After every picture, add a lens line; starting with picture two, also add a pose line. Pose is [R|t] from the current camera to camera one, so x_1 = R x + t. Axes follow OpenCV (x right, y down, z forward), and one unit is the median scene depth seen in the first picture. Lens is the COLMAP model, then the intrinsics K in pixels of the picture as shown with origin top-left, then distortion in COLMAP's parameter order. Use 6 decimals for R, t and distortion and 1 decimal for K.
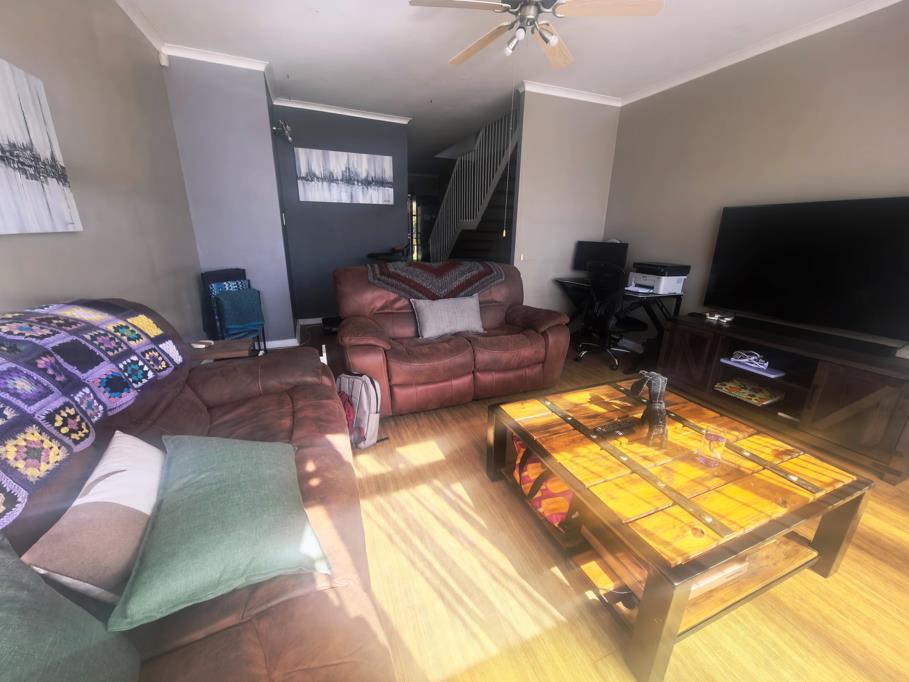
lens RADIAL K [[353.9, 0, 455.1], [0, 353.9, 339.0], [0, 0, 1]] dist [-0.003885, 0.000291]
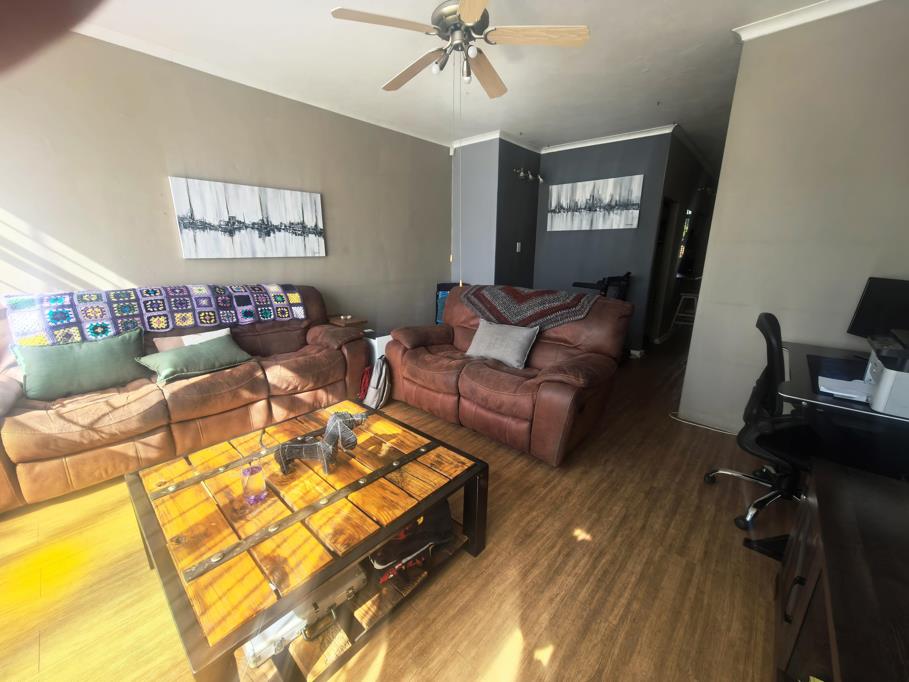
lens RADIAL K [[353.9, 0, 459.7], [0, 353.9, 341.2], [0, 0, 1]] dist [-0.003885, 0.000291]
pose [[0.442528, 0.207222, -0.872484, 0.517878], [-0.264539, 0.959804, 0.093786, -0.085218], [0.856848, 0.189303, 0.479558, 0.287235]]
